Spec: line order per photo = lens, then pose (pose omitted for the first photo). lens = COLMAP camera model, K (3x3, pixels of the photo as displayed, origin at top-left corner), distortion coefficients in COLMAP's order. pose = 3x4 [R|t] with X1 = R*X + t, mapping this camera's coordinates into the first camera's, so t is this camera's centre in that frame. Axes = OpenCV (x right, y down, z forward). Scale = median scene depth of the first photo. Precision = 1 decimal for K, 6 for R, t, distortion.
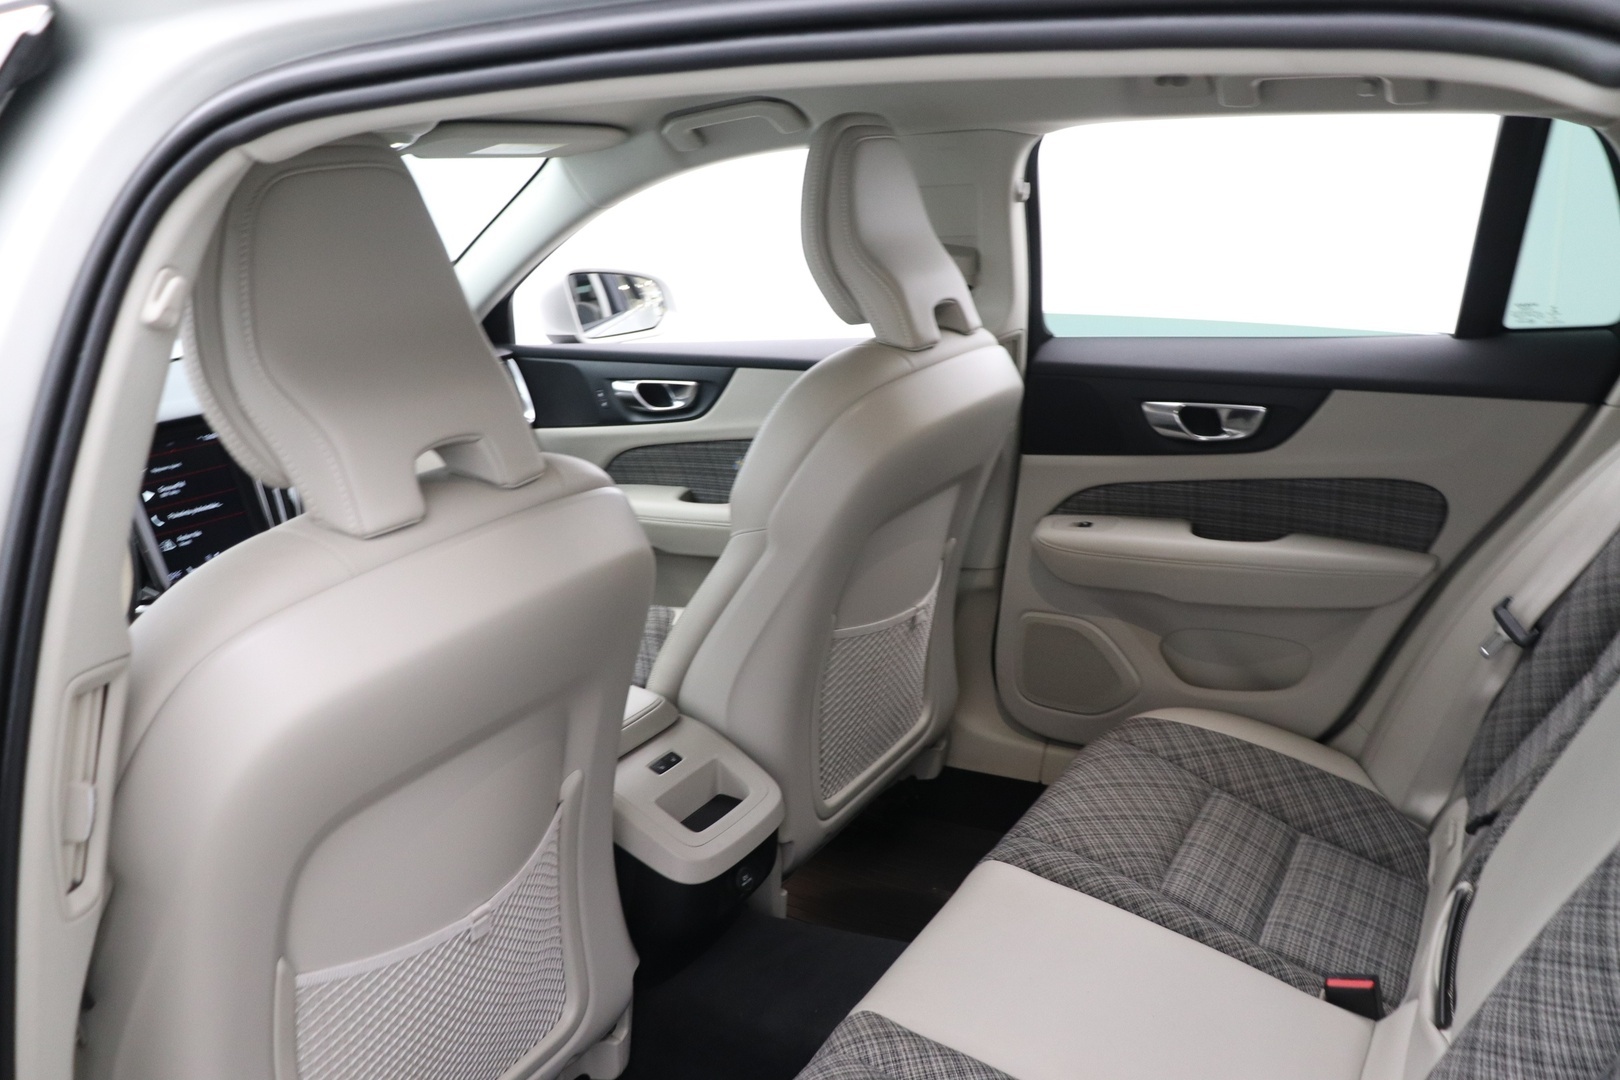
lens RADIAL K [[1346.8, 0, 810.0], [0, 1346.8, 540.0], [0, 0, 1]] dist [-0.170940, 0.151848]
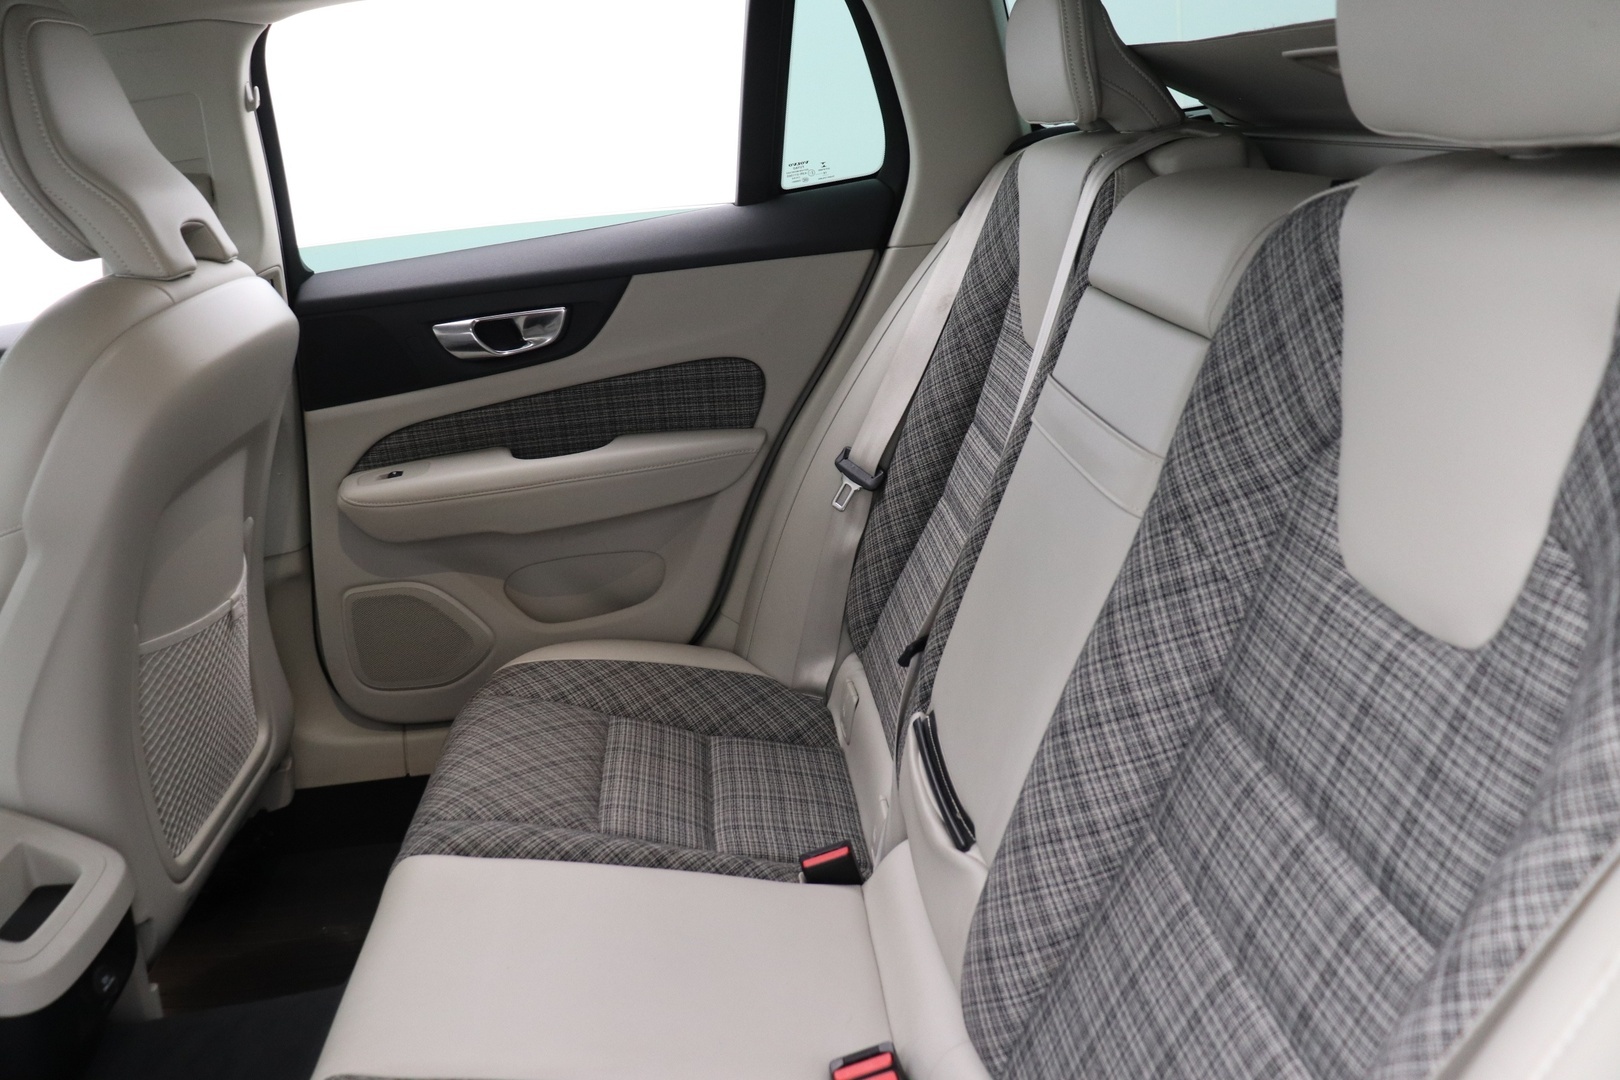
lens RADIAL K [[1341.6, 0, 810.0], [0, 1341.6, 540.0], [0, 0, 1]] dist [-0.193311, 0.184764]
pose [[0.822684, -0.210006, 0.528289, -0.045466], [0.214462, 0.975254, 0.053710, 0.051182], [-0.526495, 0.069112, 0.847364, 0.140690]]
